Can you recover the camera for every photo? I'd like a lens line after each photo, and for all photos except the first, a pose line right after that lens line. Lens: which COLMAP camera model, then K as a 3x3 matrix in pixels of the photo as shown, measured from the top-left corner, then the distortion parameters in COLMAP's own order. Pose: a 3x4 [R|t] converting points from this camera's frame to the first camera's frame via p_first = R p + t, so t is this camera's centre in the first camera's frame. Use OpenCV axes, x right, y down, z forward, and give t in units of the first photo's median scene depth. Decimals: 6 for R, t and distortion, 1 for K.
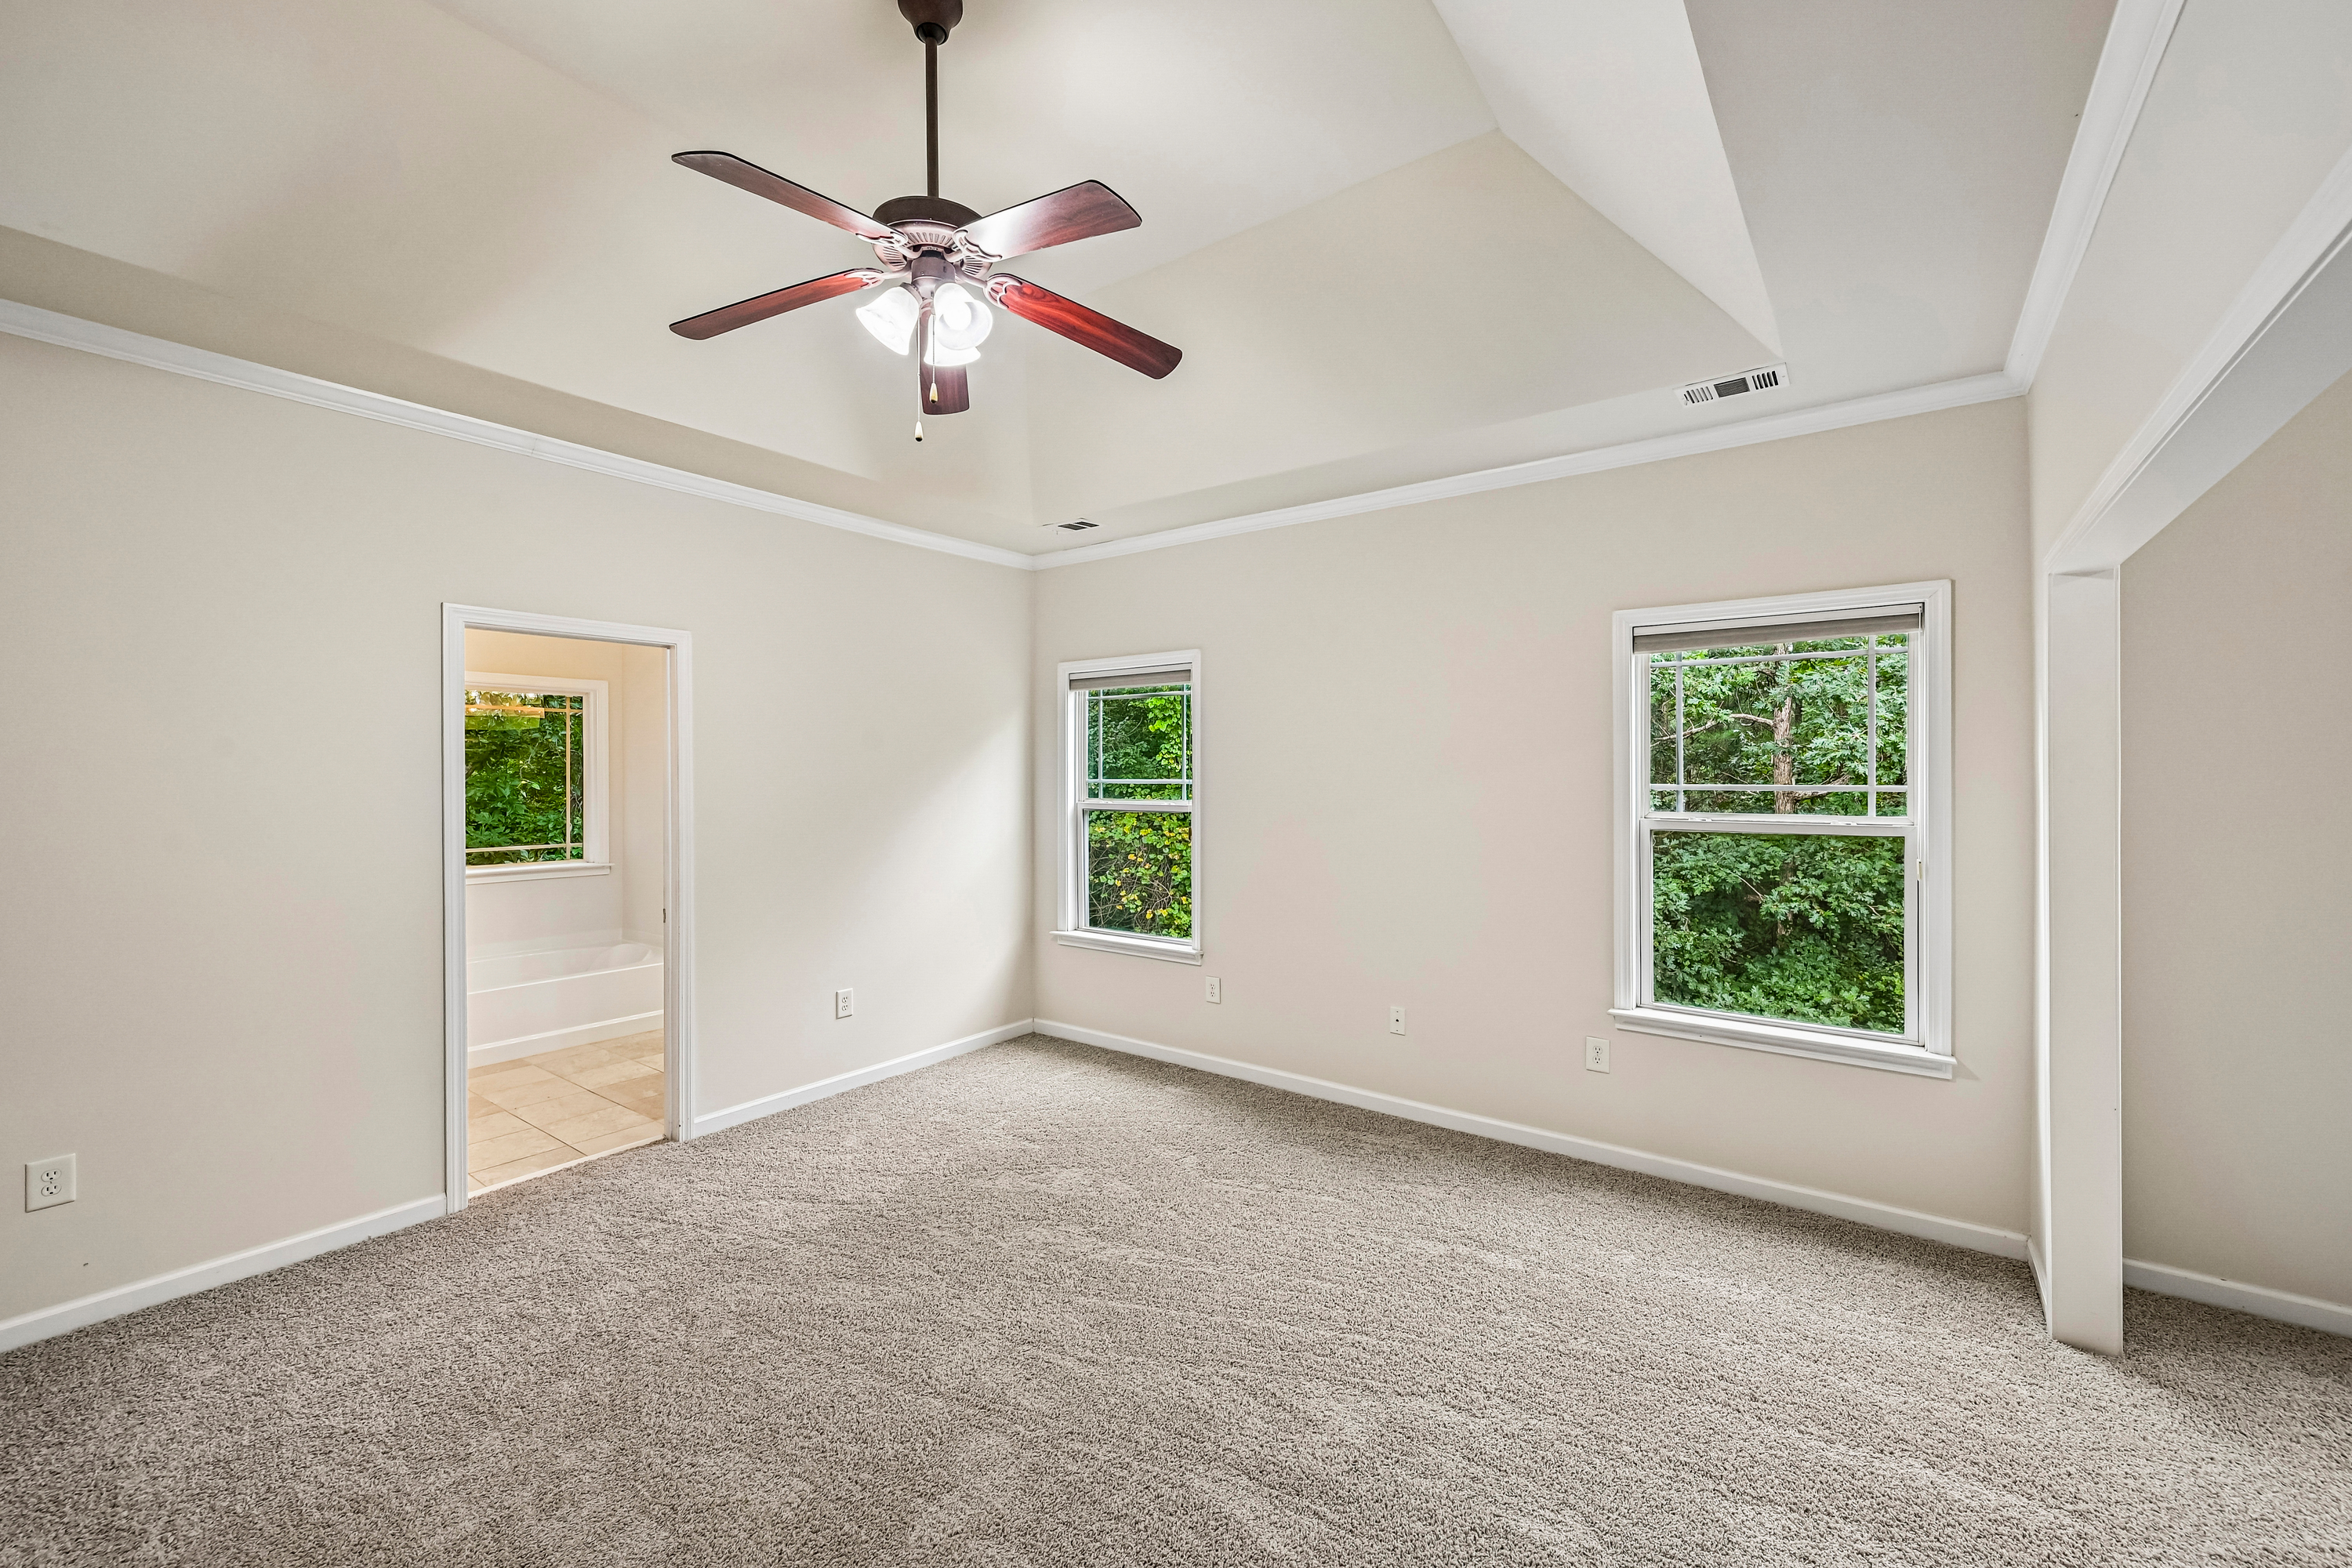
lens RADIAL K [[942.3, 0, 1177.1], [0, 942.3, 778.4], [0, 0, 1]] dist [-0.004219, 0.001548]
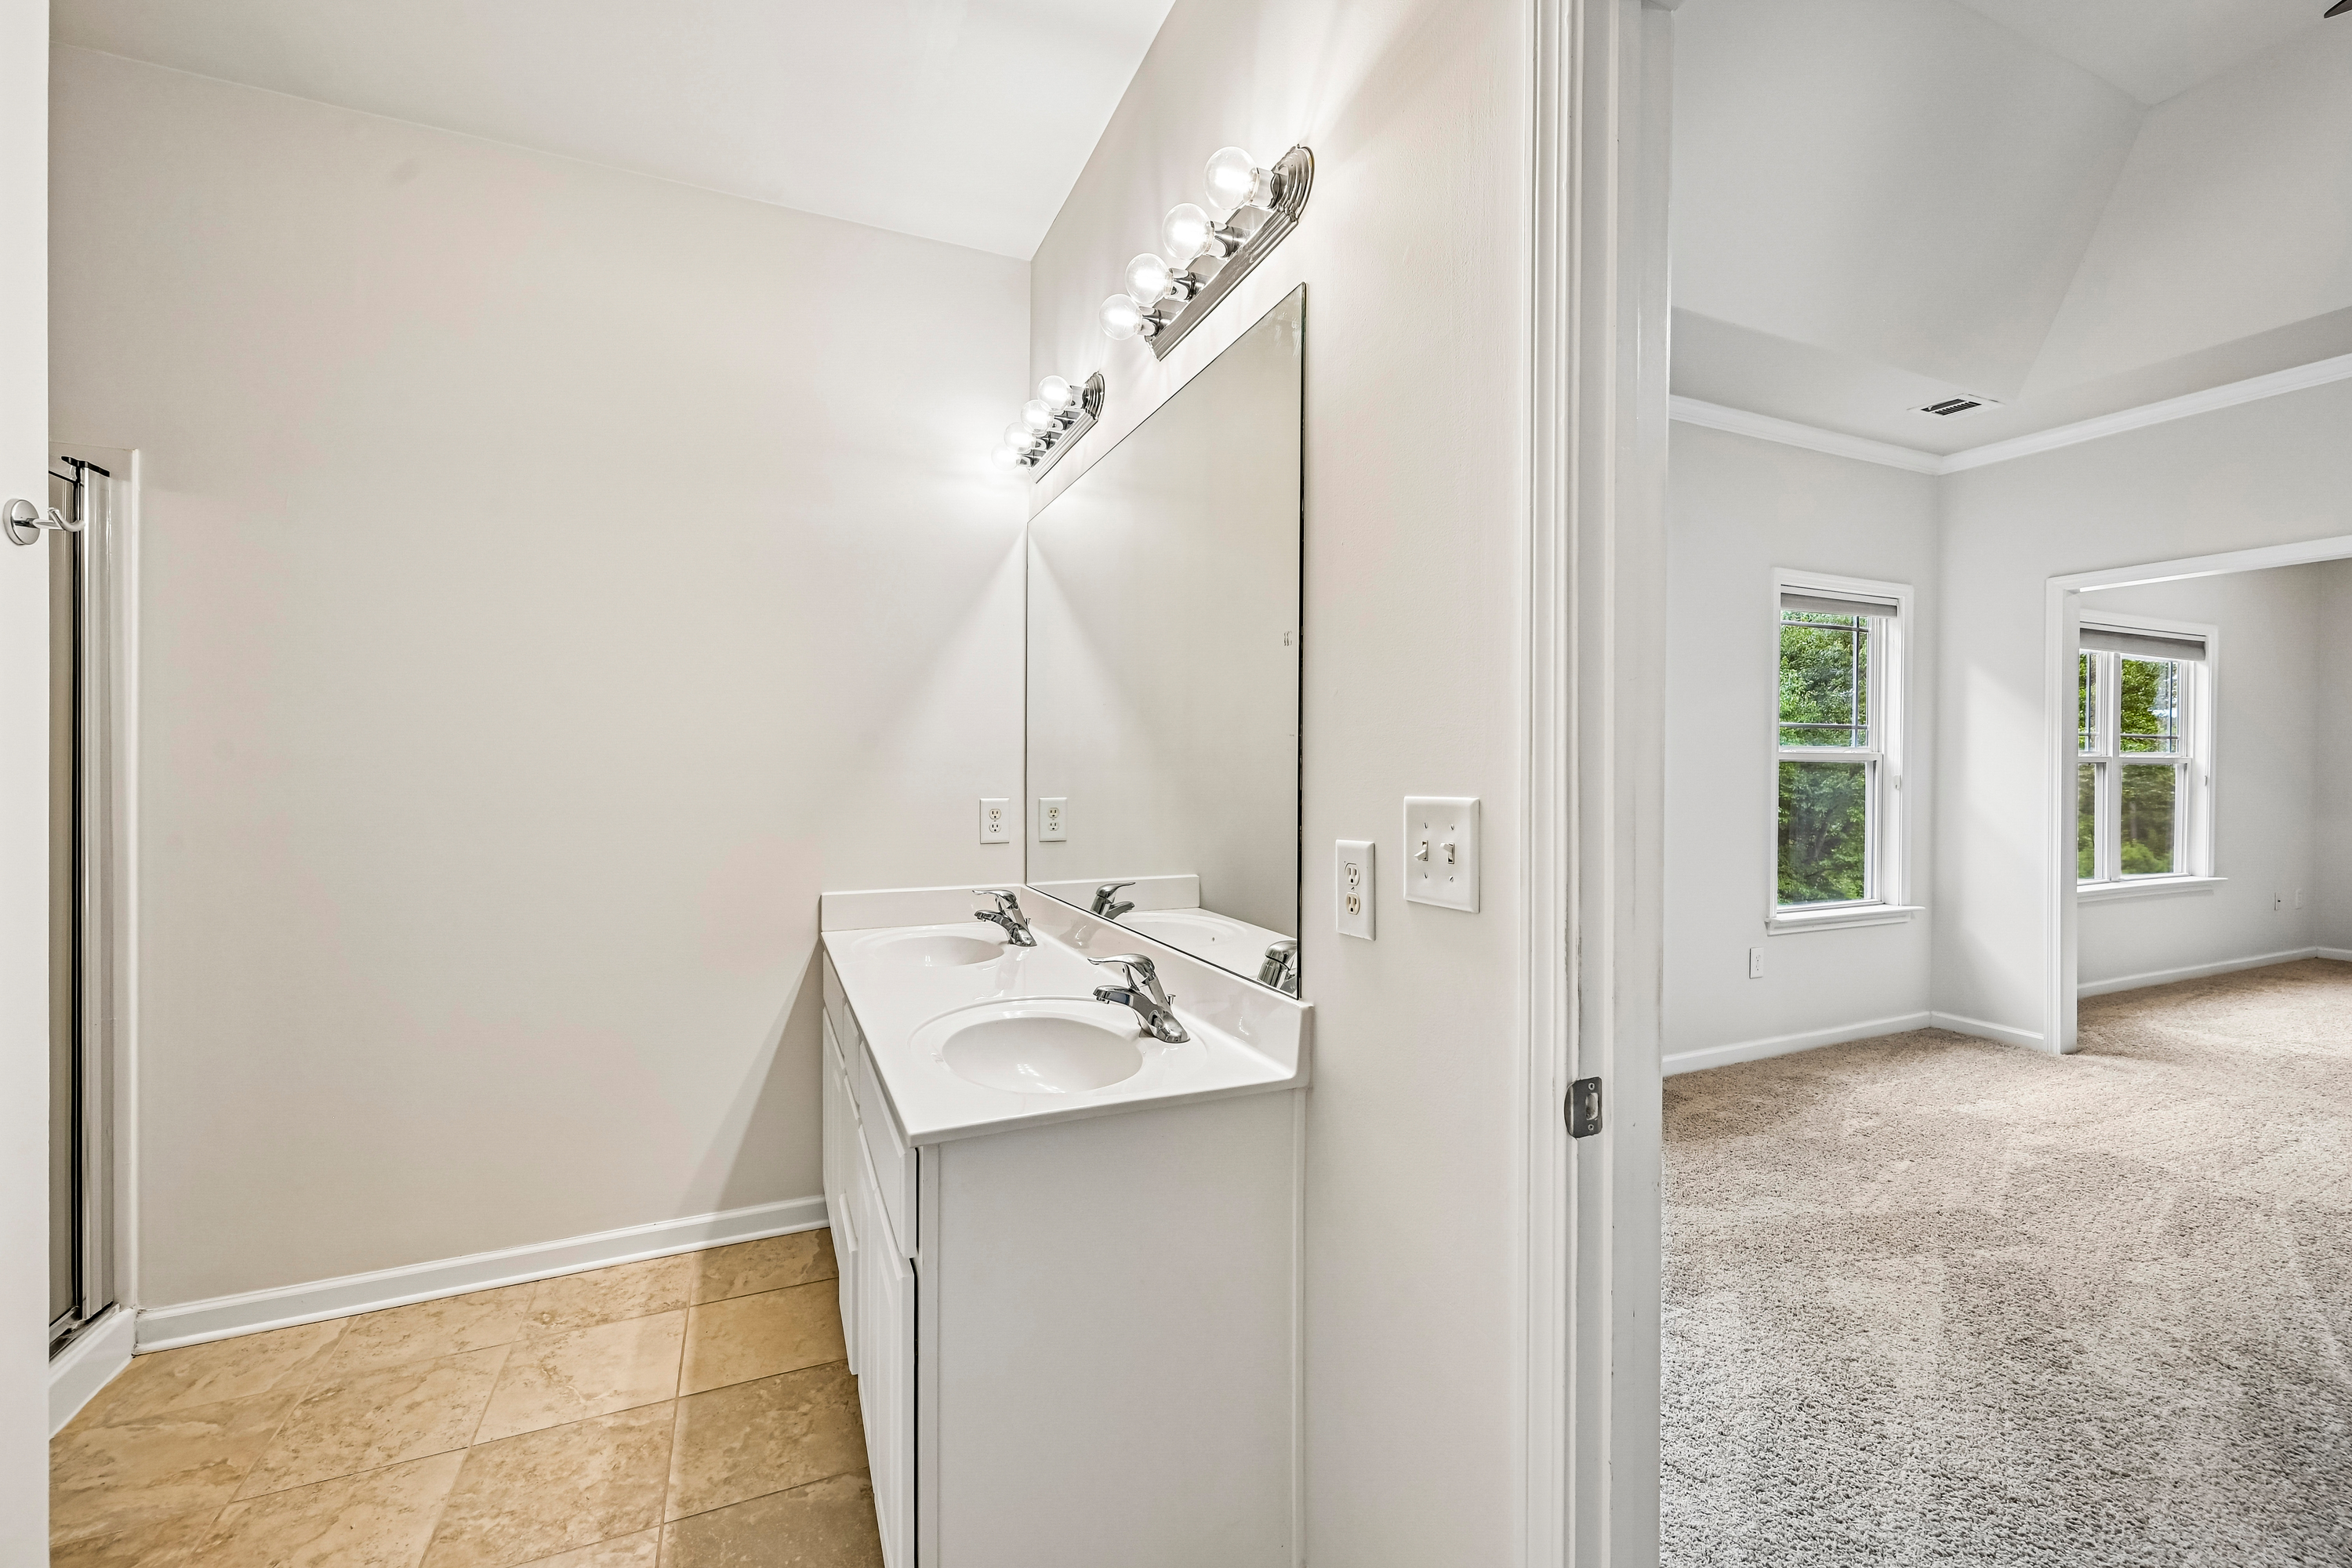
lens RADIAL K [[942.3, 0, 1171.3], [0, 942.3, 785.3], [0, 0, 1]] dist [-0.004219, 0.001548]
pose [[0.484906, -0.018676, 0.874367, -0.888649], [-0.001697, 0.999750, 0.022296, 0.060769], [-0.874565, -0.012295, 0.484753, 1.096719]]
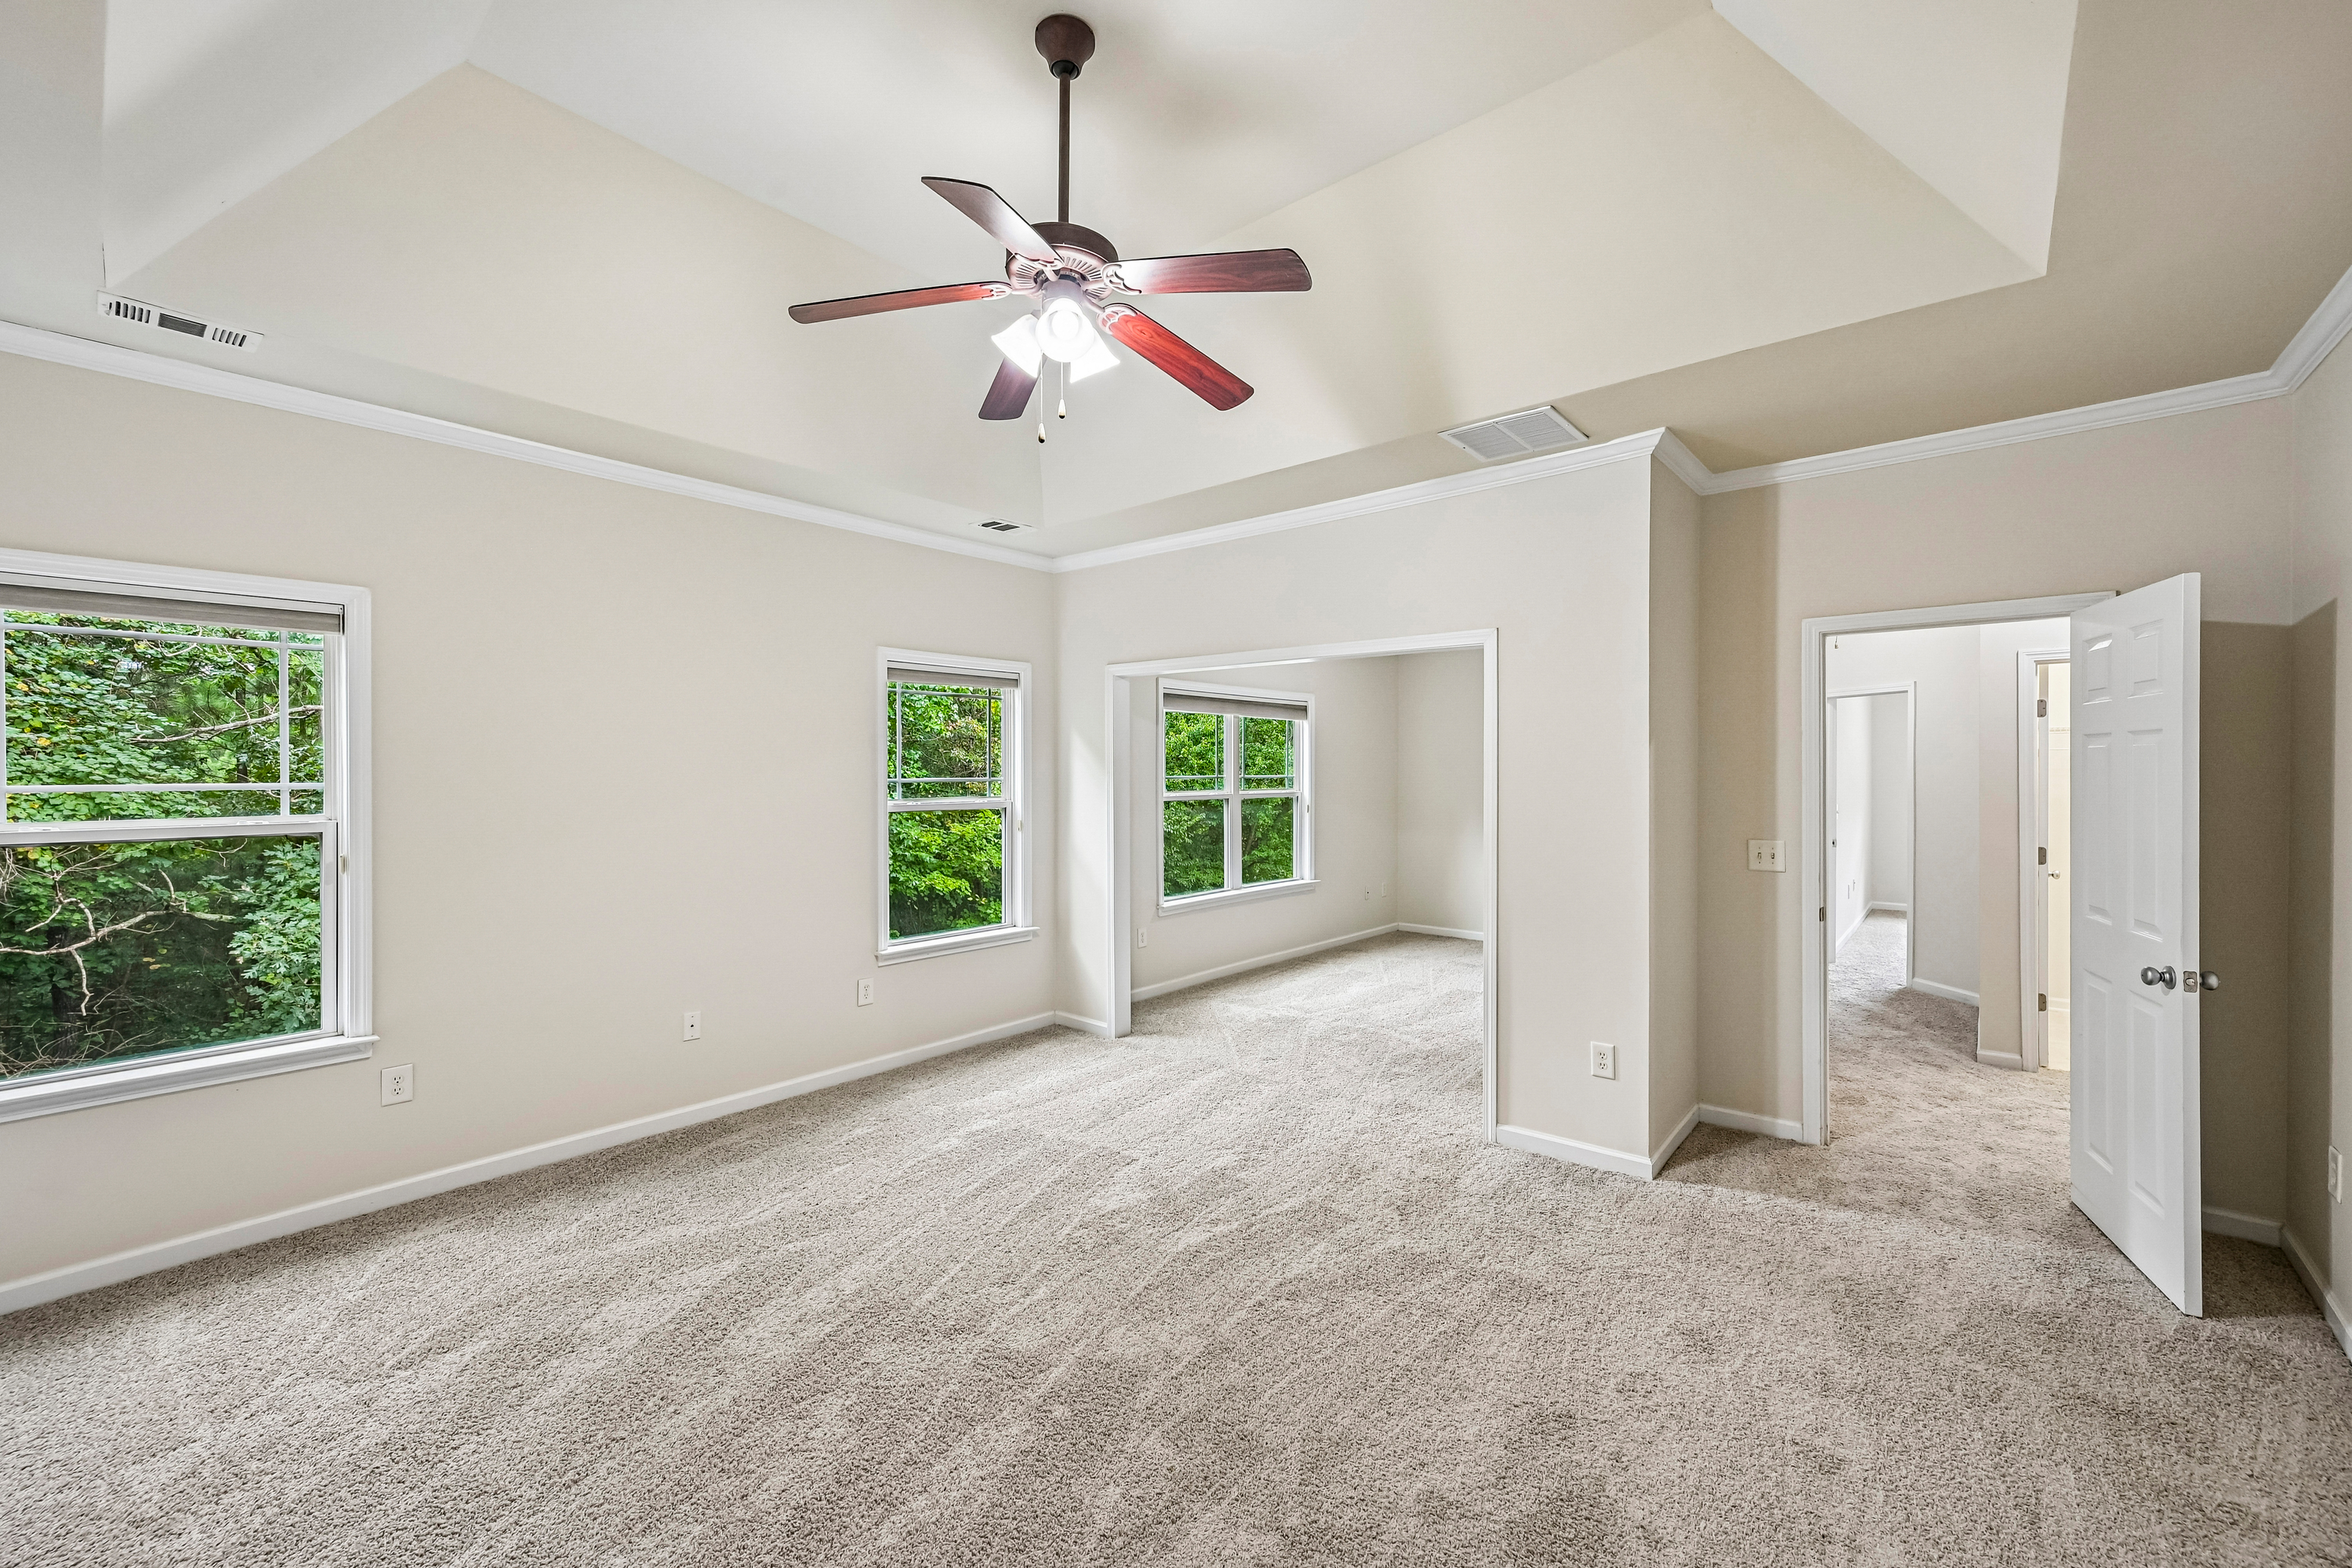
lens RADIAL K [[942.3, 0, 1174.4], [0, 942.3, 777.9], [0, 0, 1]] dist [-0.004219, 0.001548]
pose [[0.064928, -0.009689, 0.997843, -0.817188], [0.005717, 0.999940, 0.009337, -0.005849], [-0.997874, 0.005098, 0.064979, 0.511331]]
